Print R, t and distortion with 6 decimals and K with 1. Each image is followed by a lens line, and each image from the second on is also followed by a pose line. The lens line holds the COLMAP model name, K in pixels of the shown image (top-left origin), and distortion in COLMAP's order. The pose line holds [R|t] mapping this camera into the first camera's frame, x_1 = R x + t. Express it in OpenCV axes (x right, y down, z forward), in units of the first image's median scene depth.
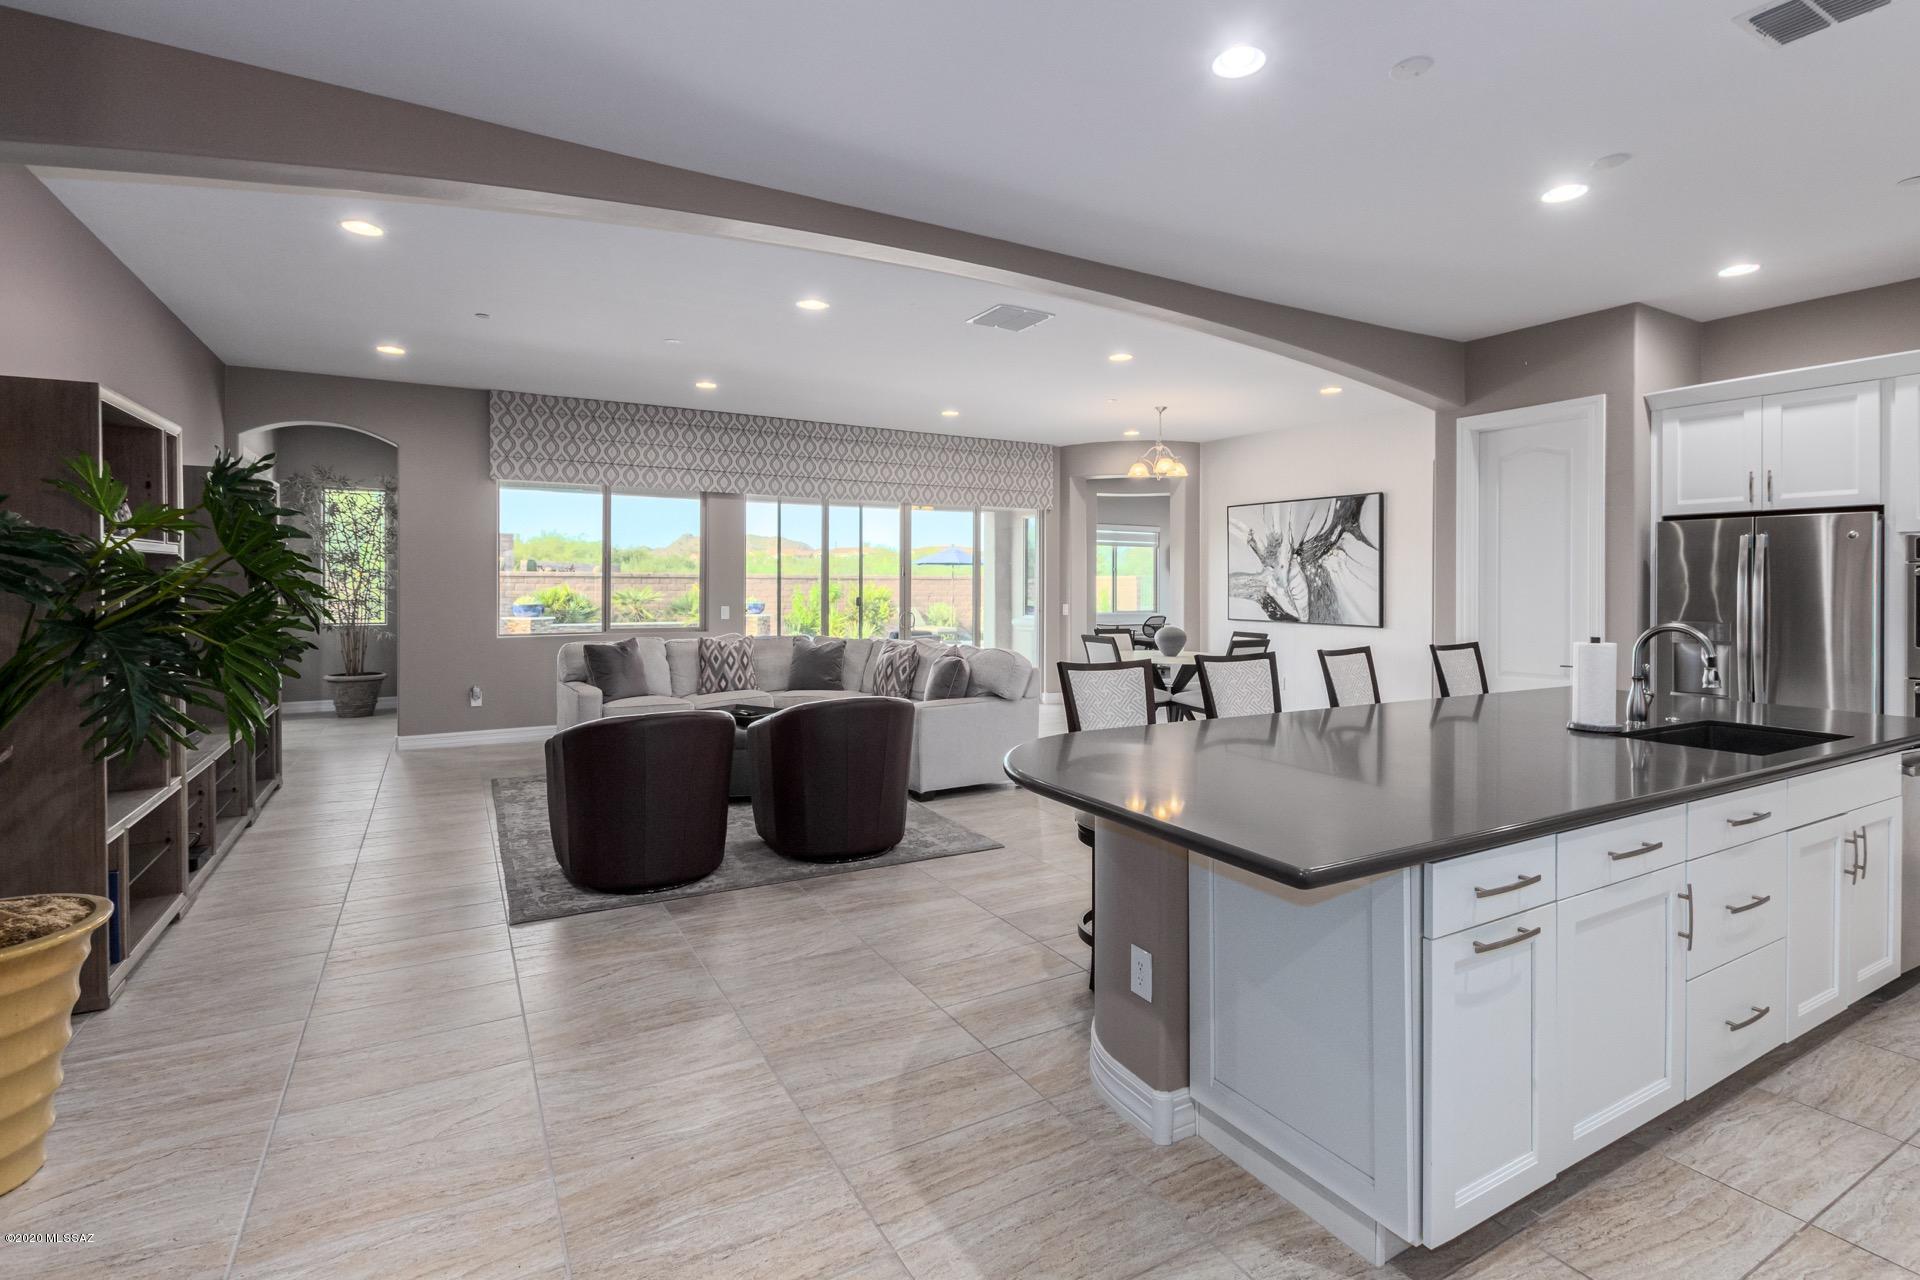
lens RADIAL K [[888.7, 0, 958.7], [0, 888.7, 588.8], [0, 0, 1]] dist [0.000218, 0.000374]
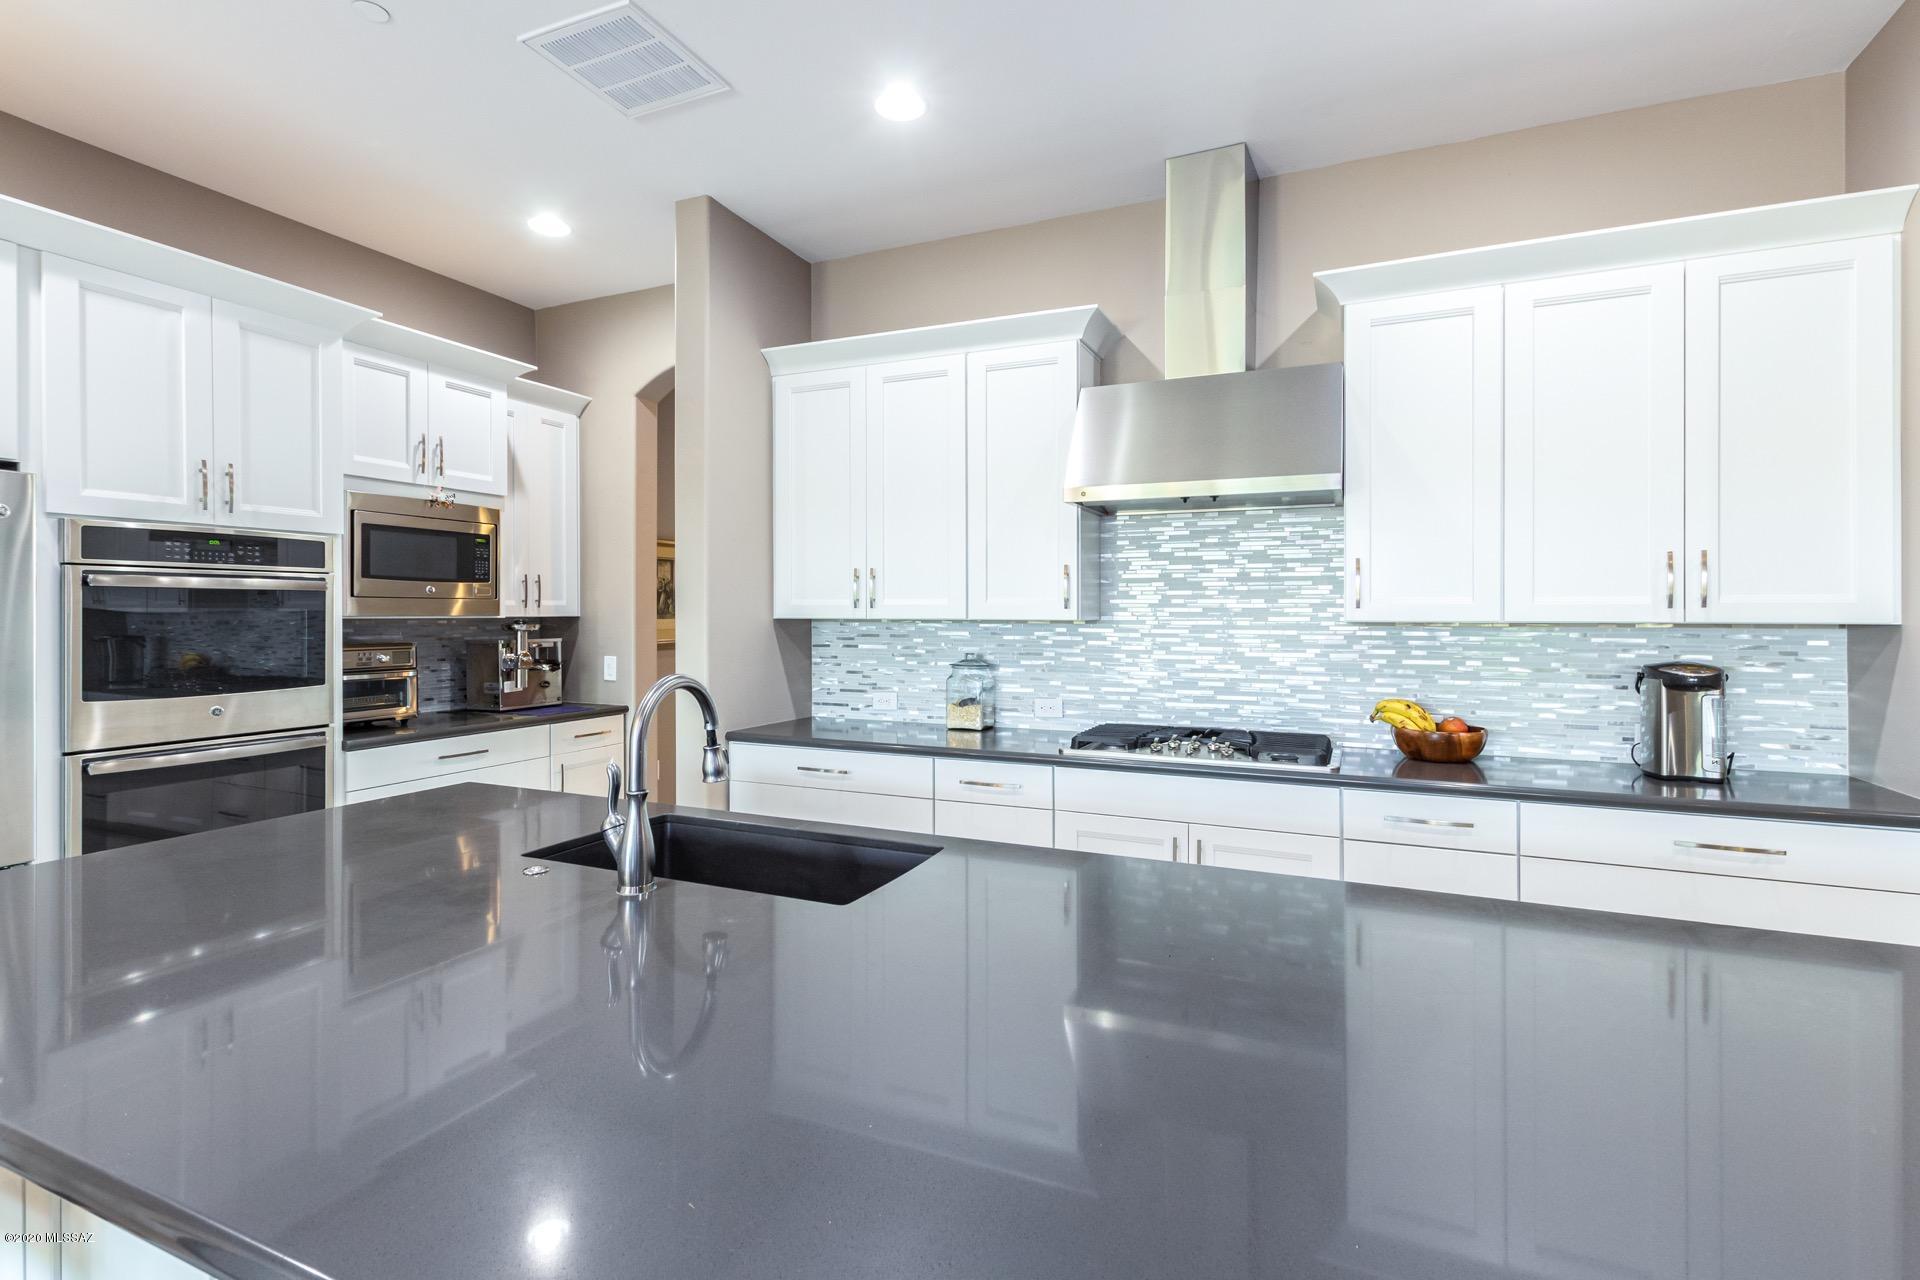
lens RADIAL K [[889.5, 0, 996.5], [0, 889.5, 603.5], [0, 0, 1]] dist [-0.002350, -0.000279]
pose [[-0.615495, 0.002410, 0.788137, 0.096588], [-0.001250, 0.999991, -0.004033, -0.000542], [-0.788140, -0.003467, -0.615486, 0.426863]]
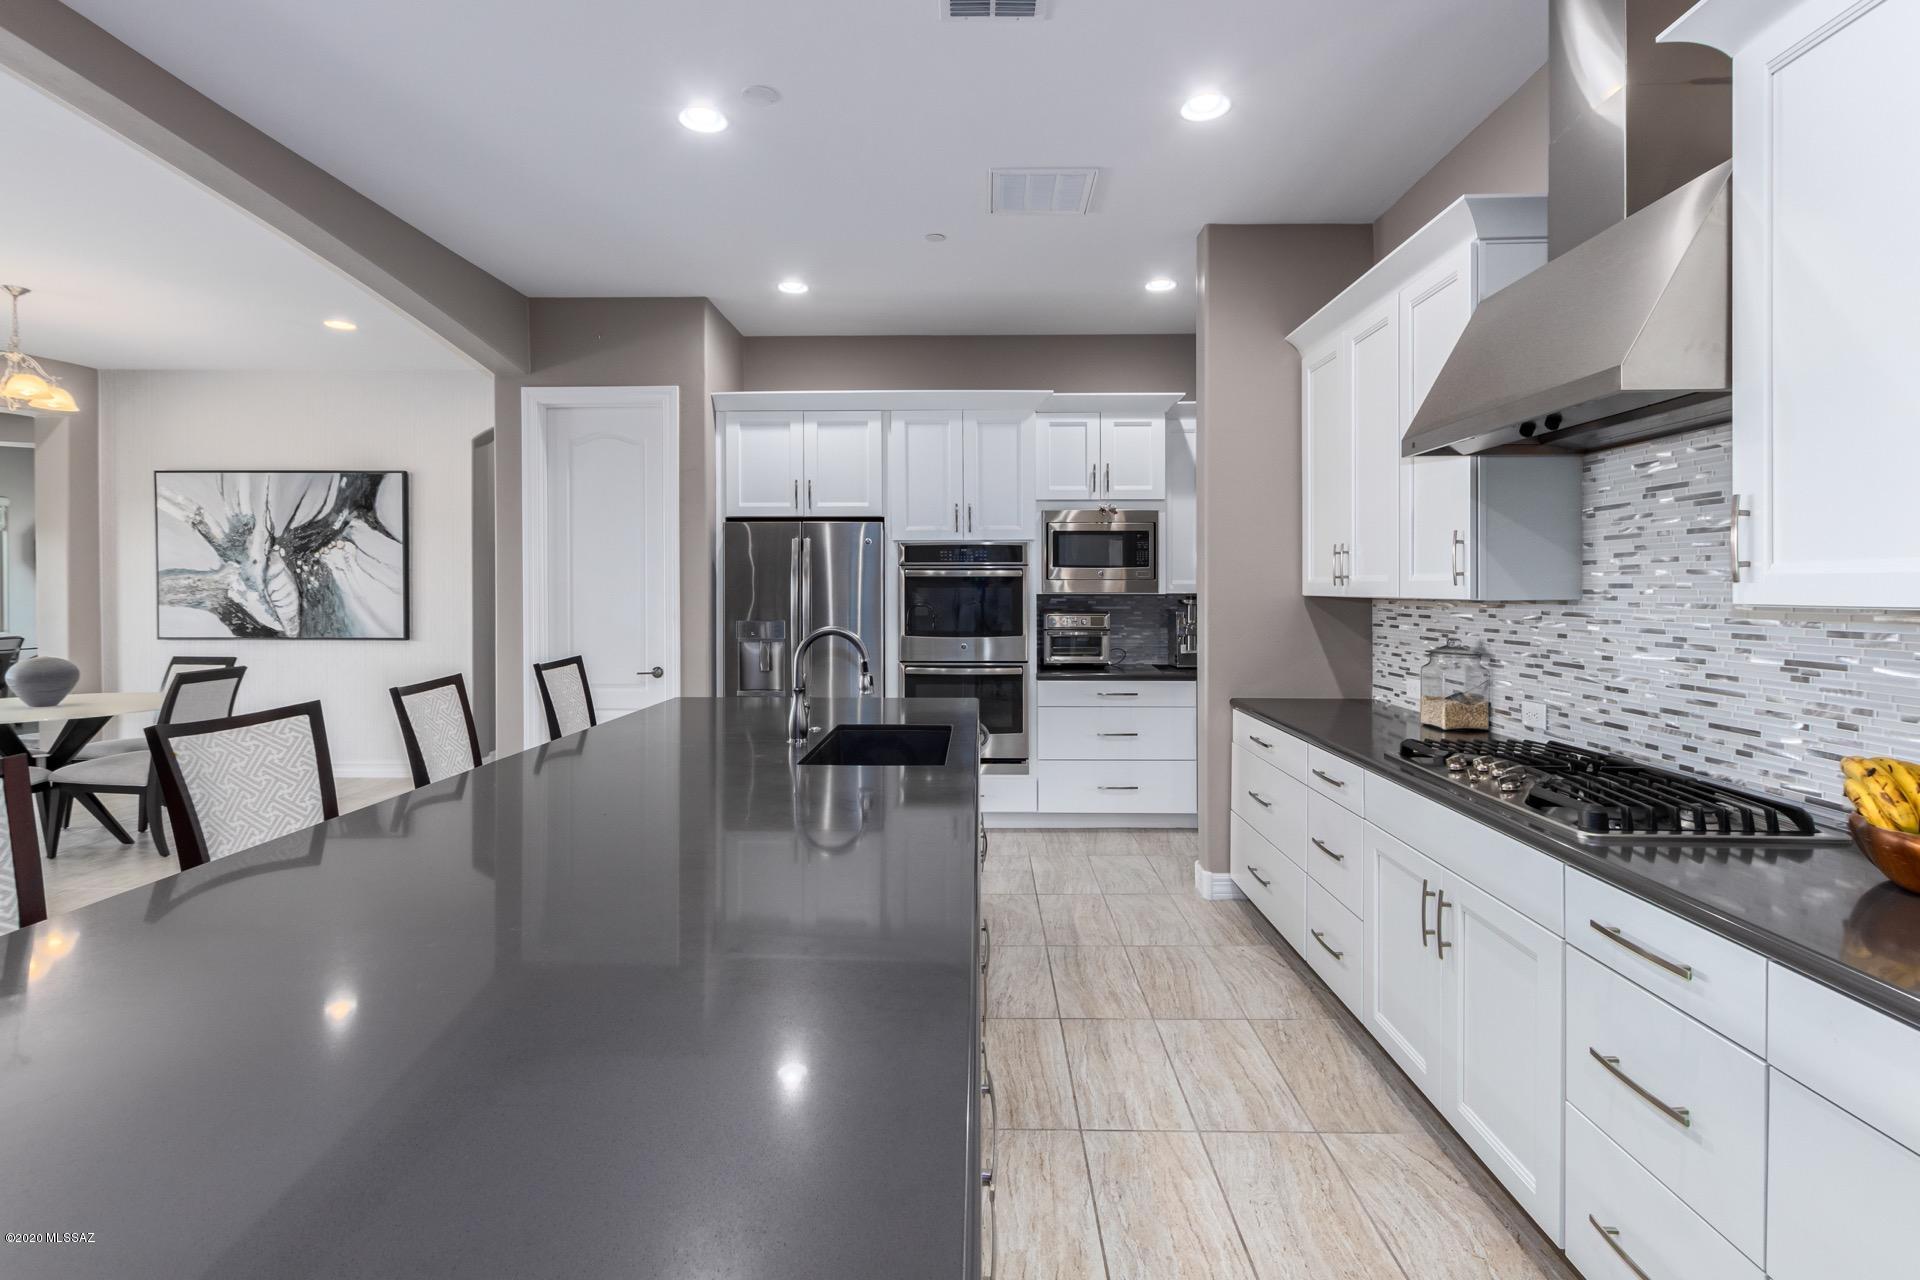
lens RADIAL K [[905.3, 0, 958.2], [0, 905.3, 591.5], [0, 0, 1]] dist [0.002501, 0.000438]
pose [[0.510835, -0.007326, 0.859647, 0.026374], [0.007089, 0.999966, 0.004309, -0.000044], [-0.859649, 0.003893, 0.510870, 0.150324]]
